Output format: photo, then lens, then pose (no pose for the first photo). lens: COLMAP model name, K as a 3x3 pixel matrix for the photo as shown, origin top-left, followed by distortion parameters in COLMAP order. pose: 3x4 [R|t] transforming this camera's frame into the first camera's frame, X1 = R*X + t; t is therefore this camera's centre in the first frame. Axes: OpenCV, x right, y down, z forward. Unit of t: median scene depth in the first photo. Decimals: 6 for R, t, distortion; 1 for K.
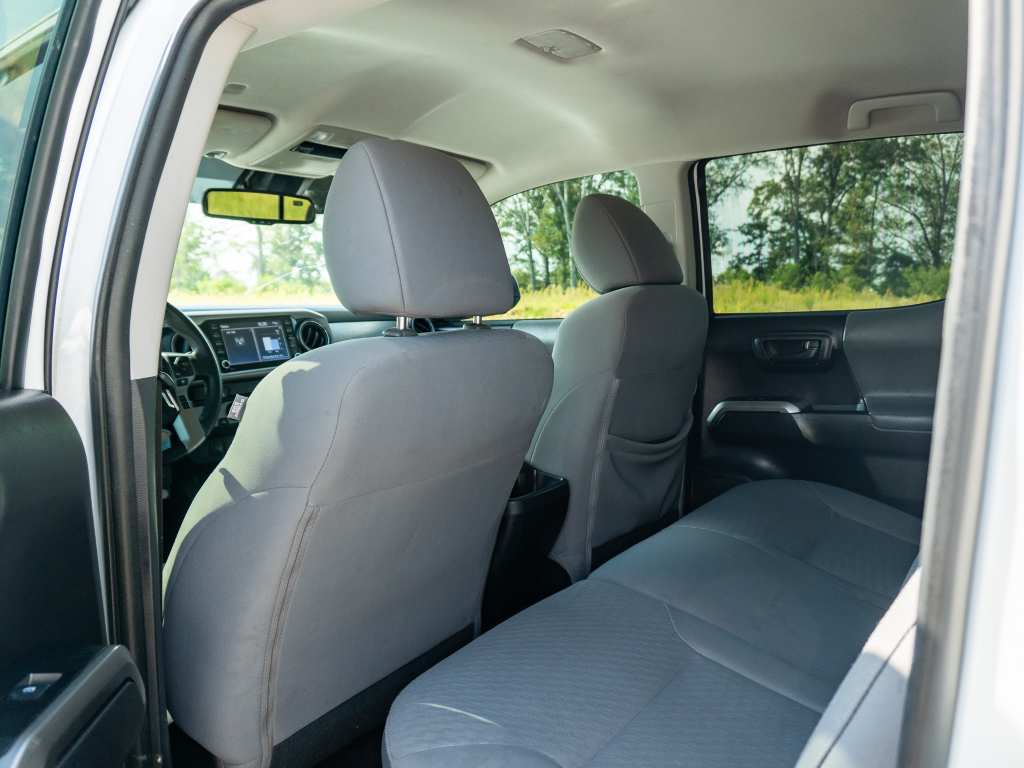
lens RADIAL K [[766.7, 0, 512.0], [0, 766.7, 384.0], [0, 0, 1]] dist [-0.019423, 0.013168]
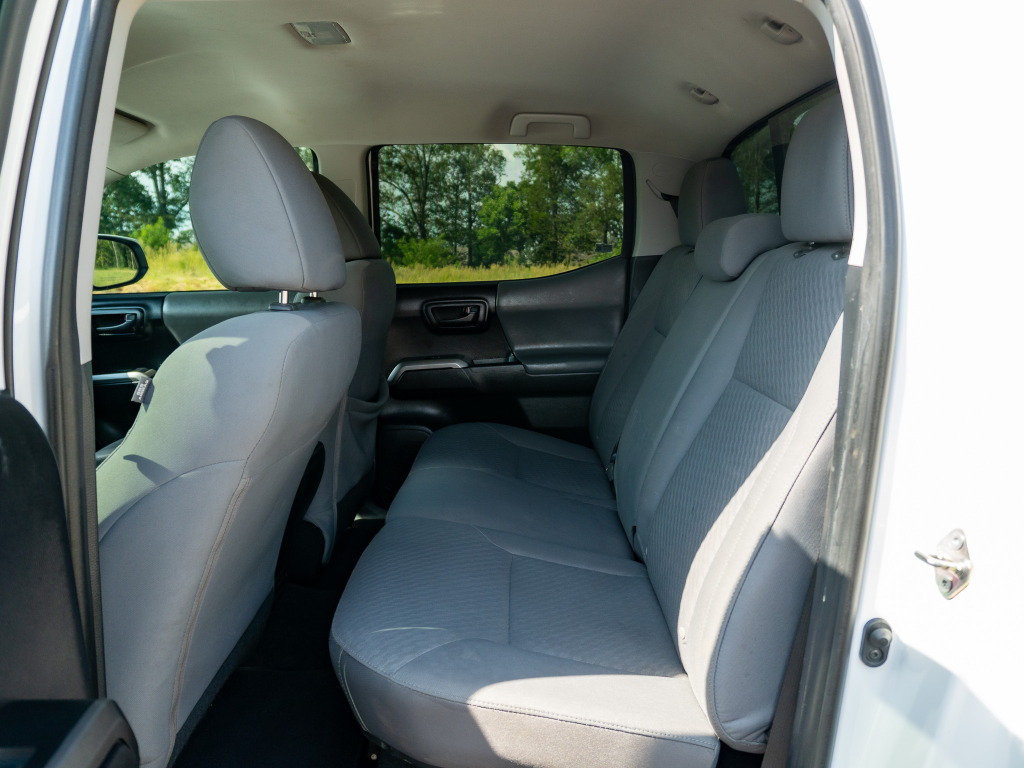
lens RADIAL K [[766.7, 0, 512.0], [0, 766.7, 384.0], [0, 0, 1]] dist [-0.019423, 0.013168]
pose [[0.816189, -0.080755, 0.572114, -0.300303], [0.057429, 0.996620, 0.058746, -0.003026], [-0.574924, -0.015092, 0.818068, -0.024708]]
